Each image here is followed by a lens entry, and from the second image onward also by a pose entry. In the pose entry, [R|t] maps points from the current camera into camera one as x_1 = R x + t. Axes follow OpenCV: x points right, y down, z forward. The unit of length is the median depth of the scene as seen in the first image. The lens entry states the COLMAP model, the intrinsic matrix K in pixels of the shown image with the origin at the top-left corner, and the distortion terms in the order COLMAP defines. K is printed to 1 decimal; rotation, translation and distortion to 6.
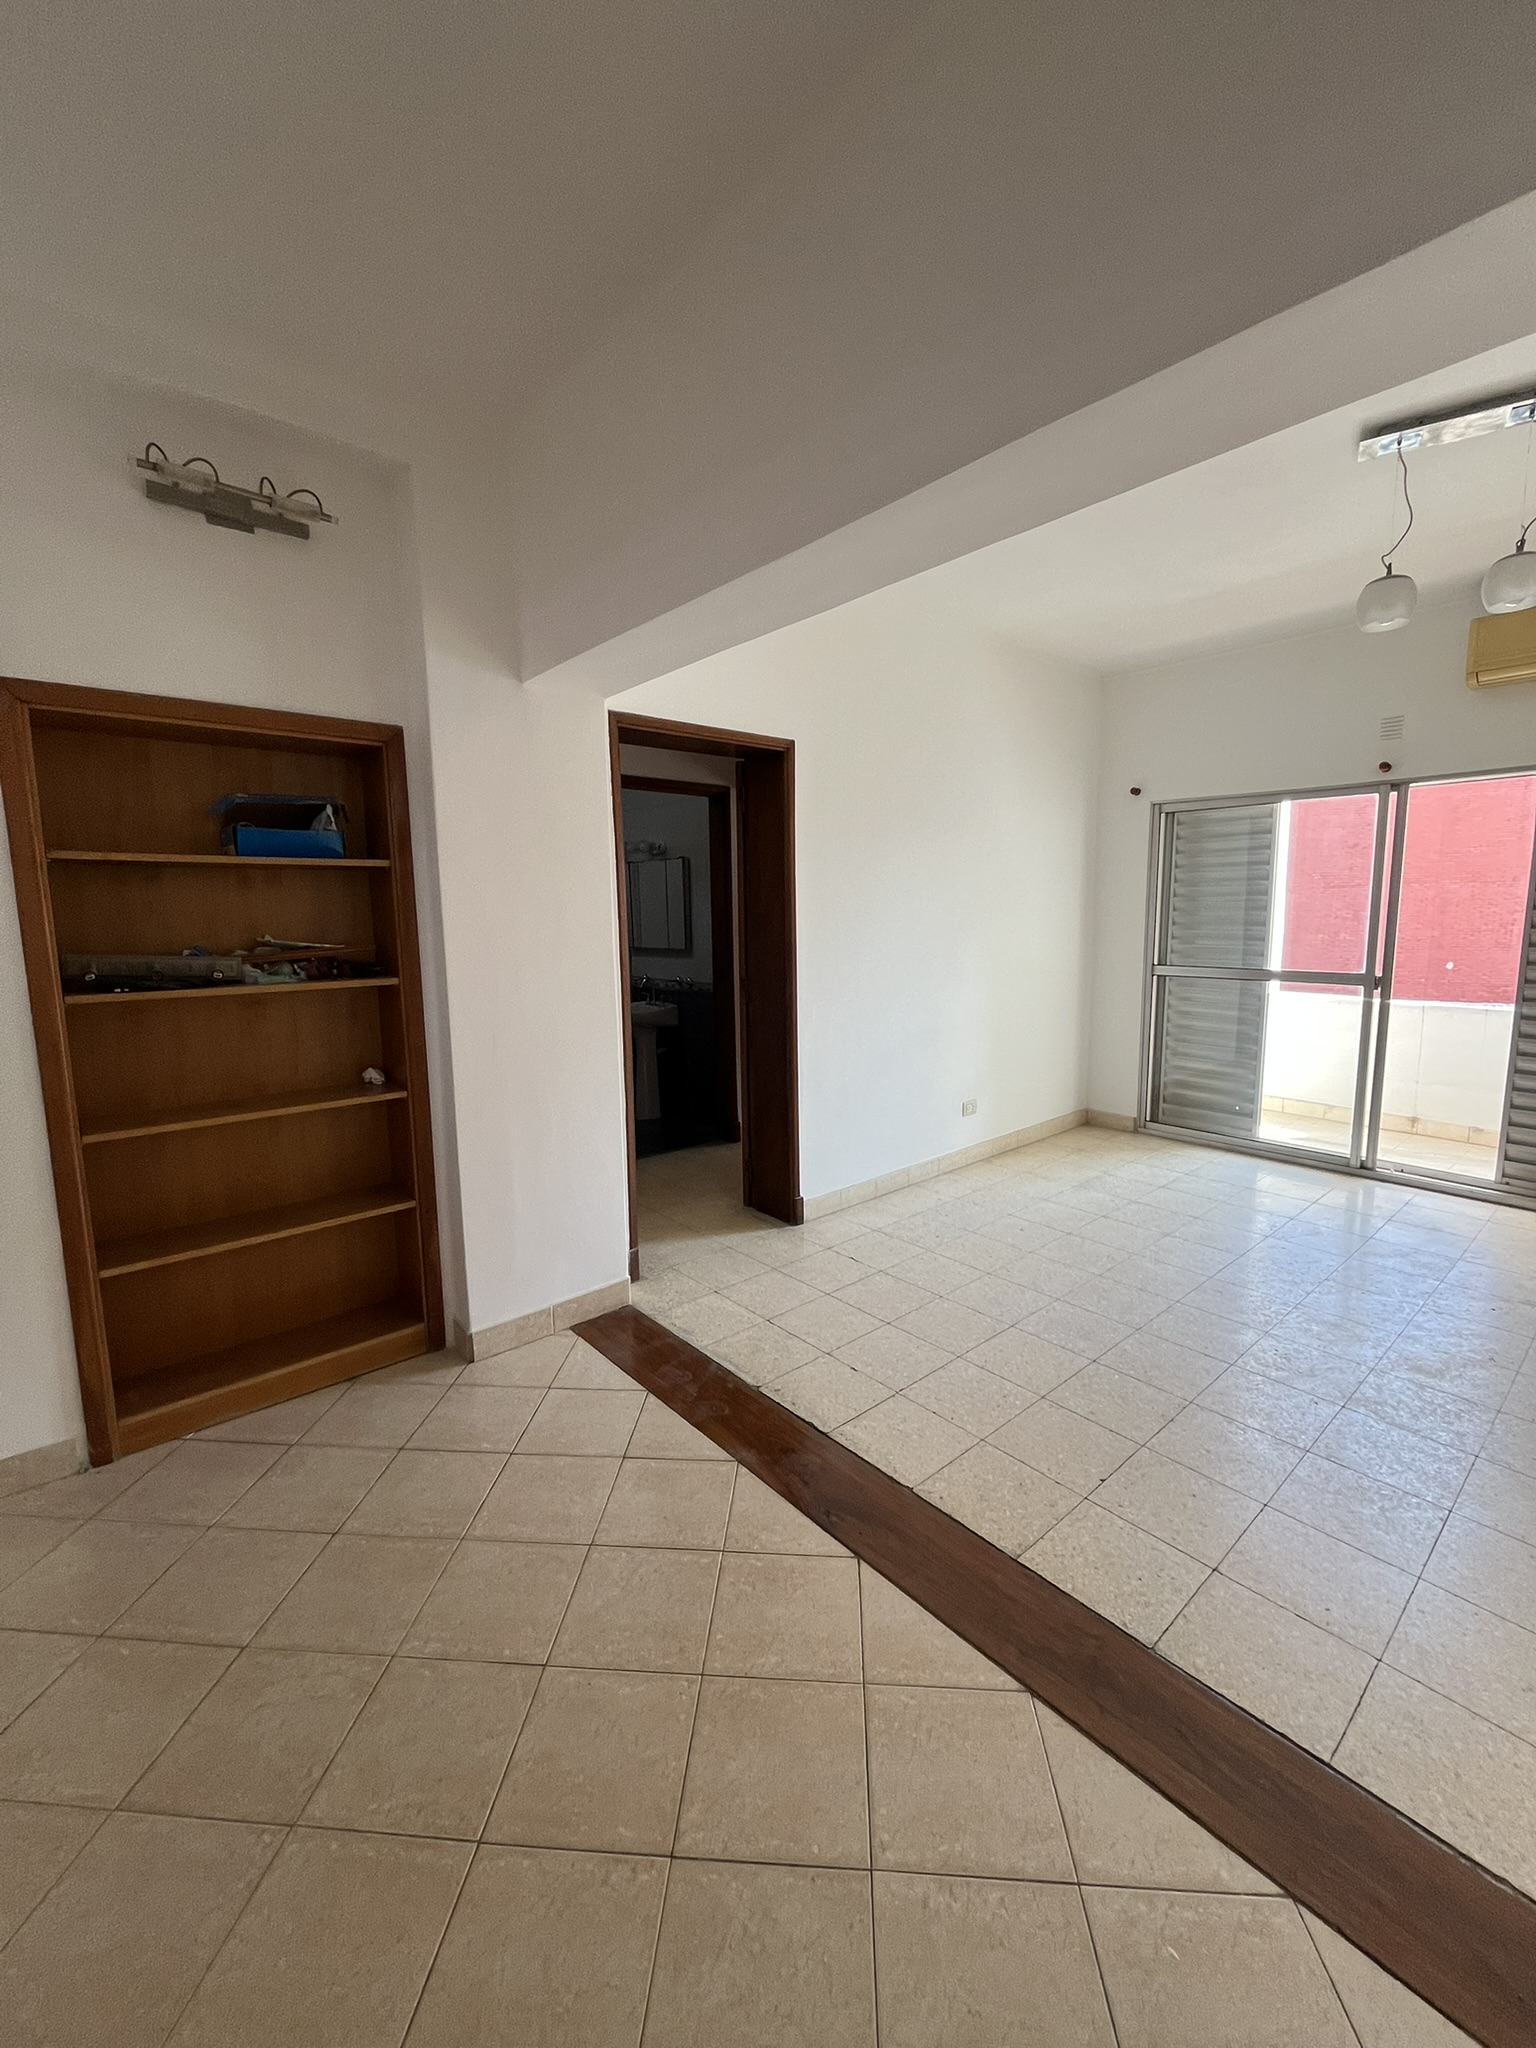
lens RADIAL K [[833.8, 0, 766.8], [0, 833.8, 1020.3], [0, 0, 1]] dist [-0.004095, -0.000211]
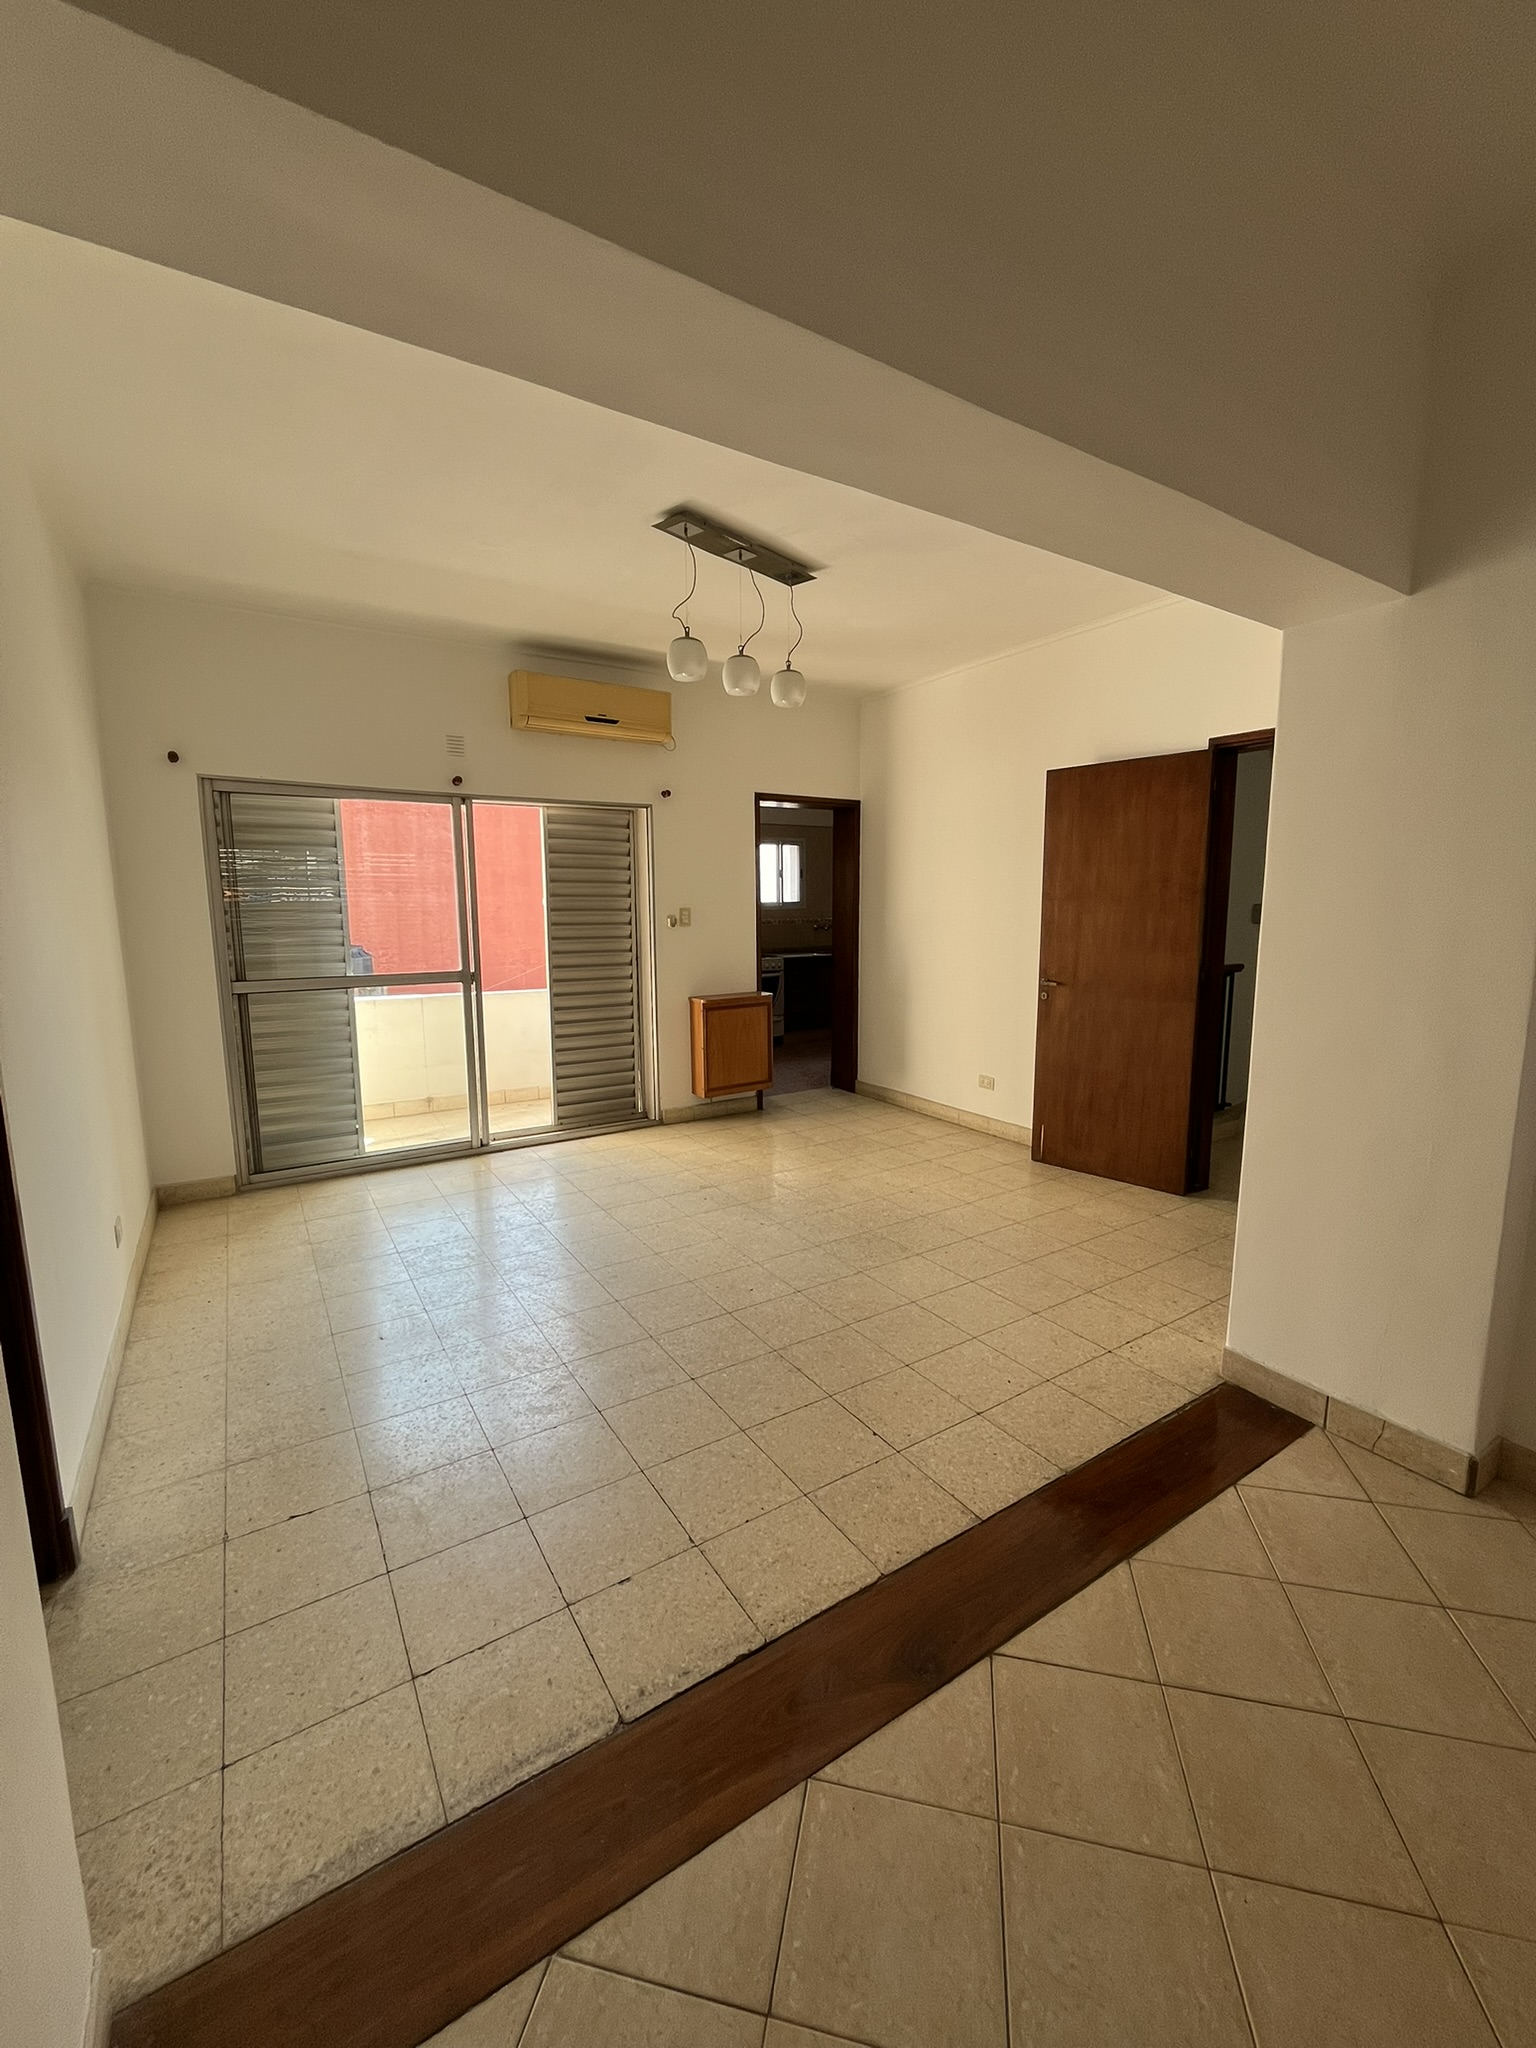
lens RADIAL K [[833.8, 0, 767.6], [0, 833.8, 1024.6], [0, 0, 1]] dist [-0.004095, -0.000211]
pose [[0.138614, -0.132461, 0.981448, -0.302142], [0.135777, 0.984199, 0.113656, -0.056314], [-0.980995, 0.117503, 0.154408, 0.449882]]
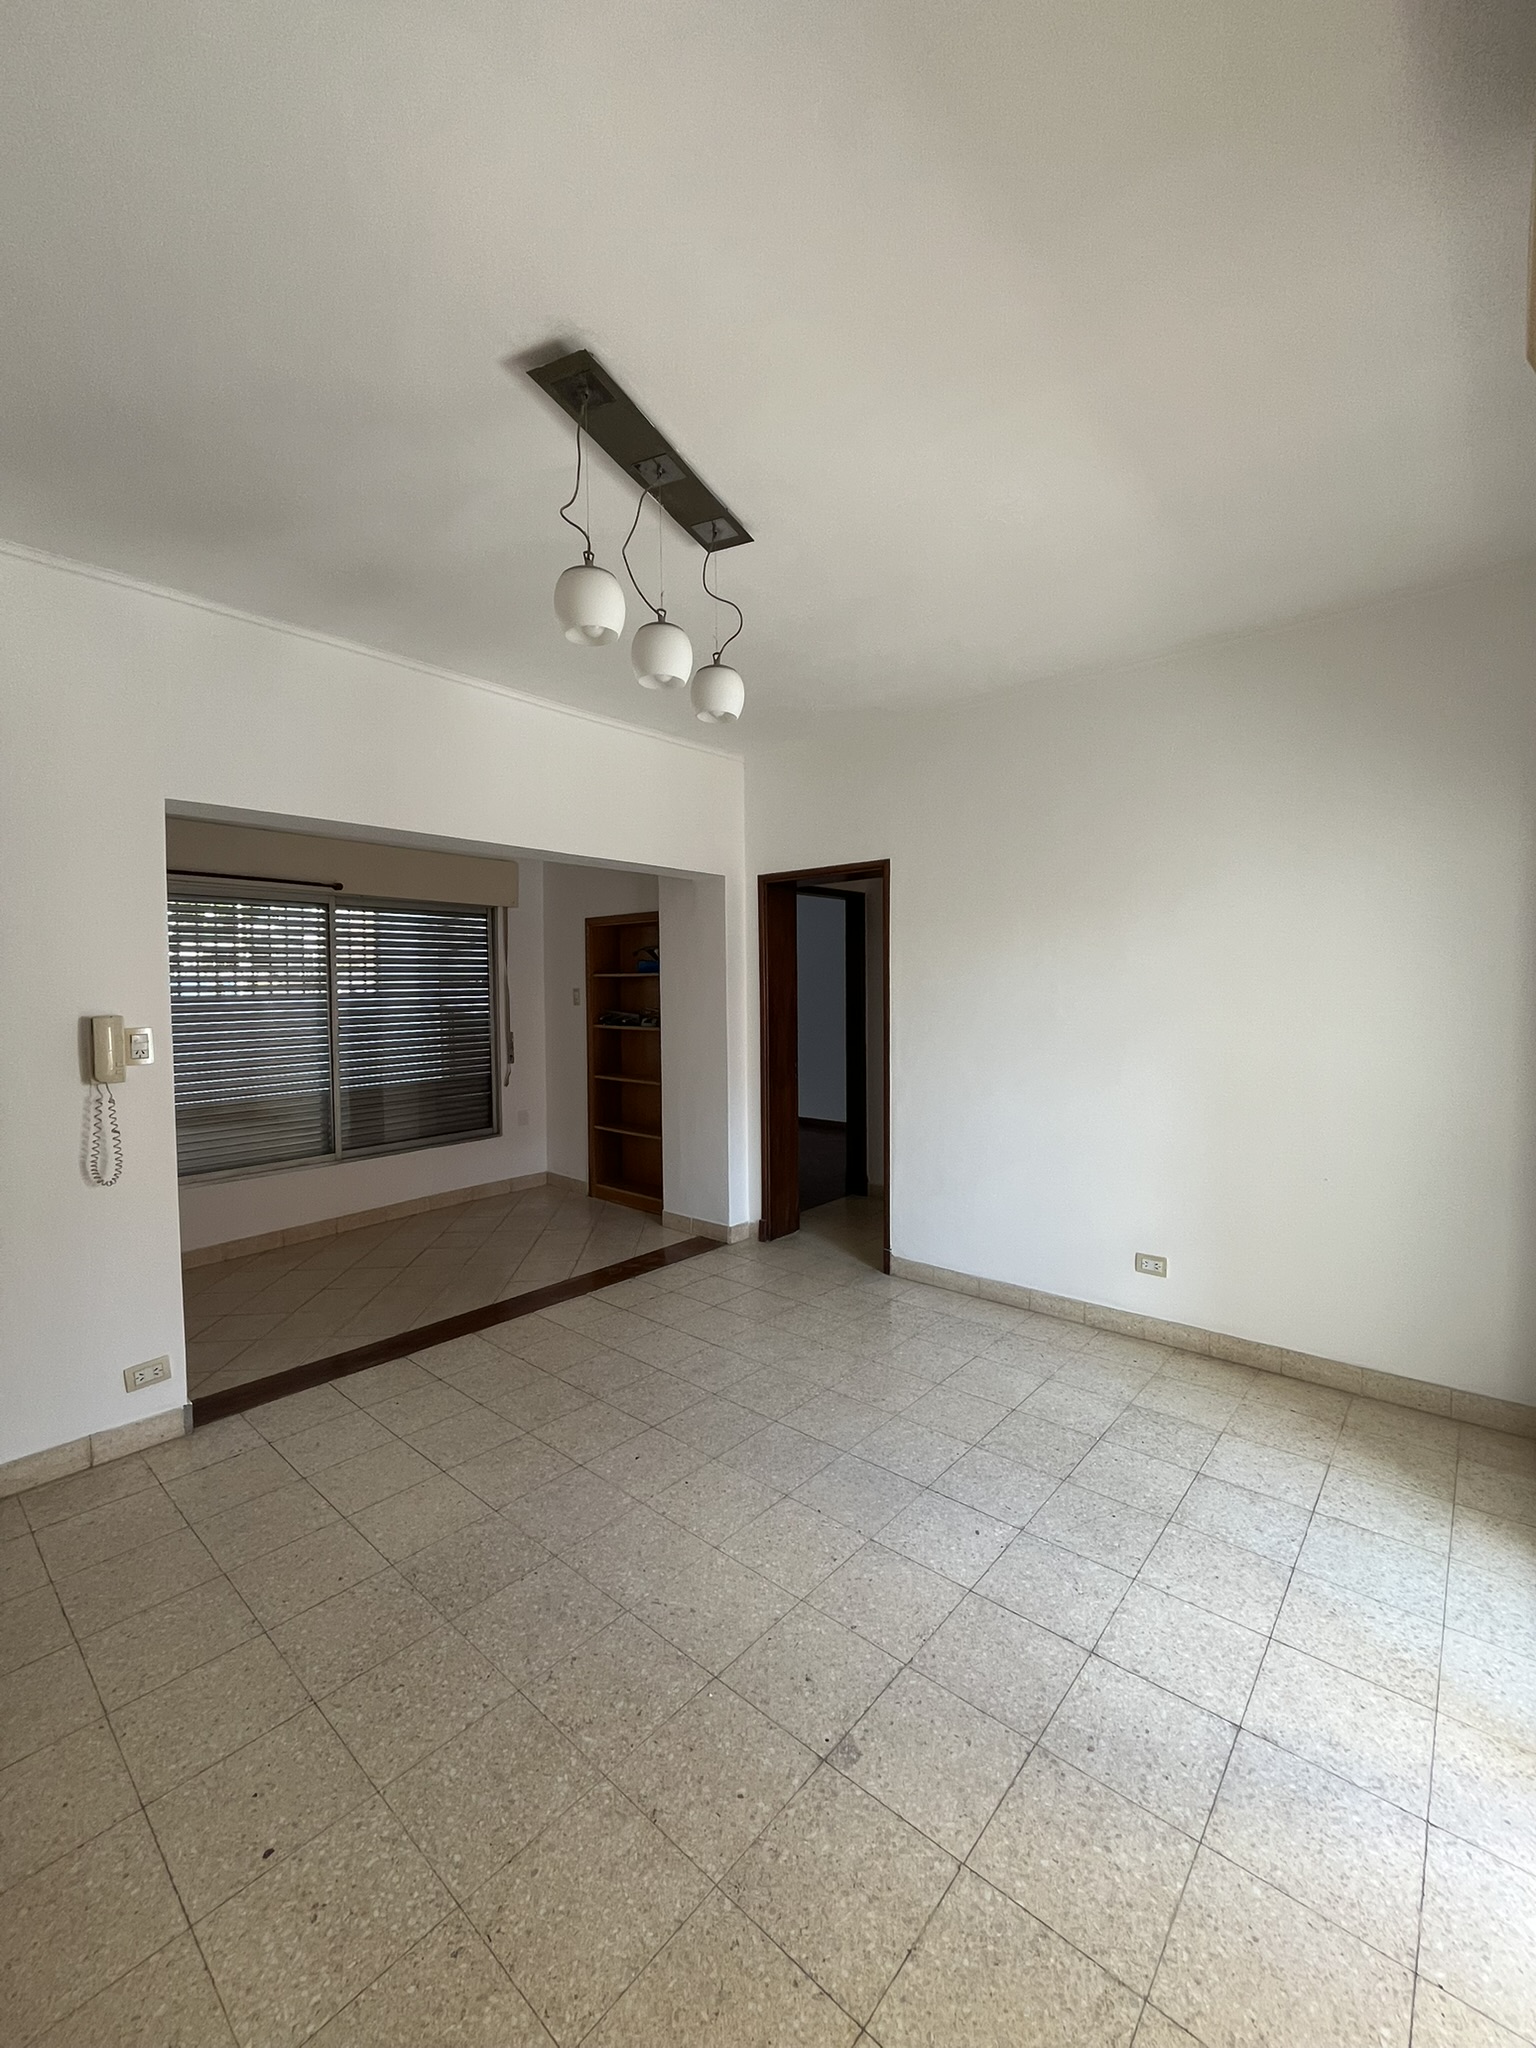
lens RADIAL K [[833.8, 0, 763.4], [0, 833.8, 1025.7], [0, 0, 1]] dist [-0.004095, -0.000211]
pose [[0.140225, 0.061488, -0.988209, 1.005312], [-0.123909, 0.991313, 0.044099, -0.107060], [0.982336, 0.116264, 0.146626, 0.568986]]
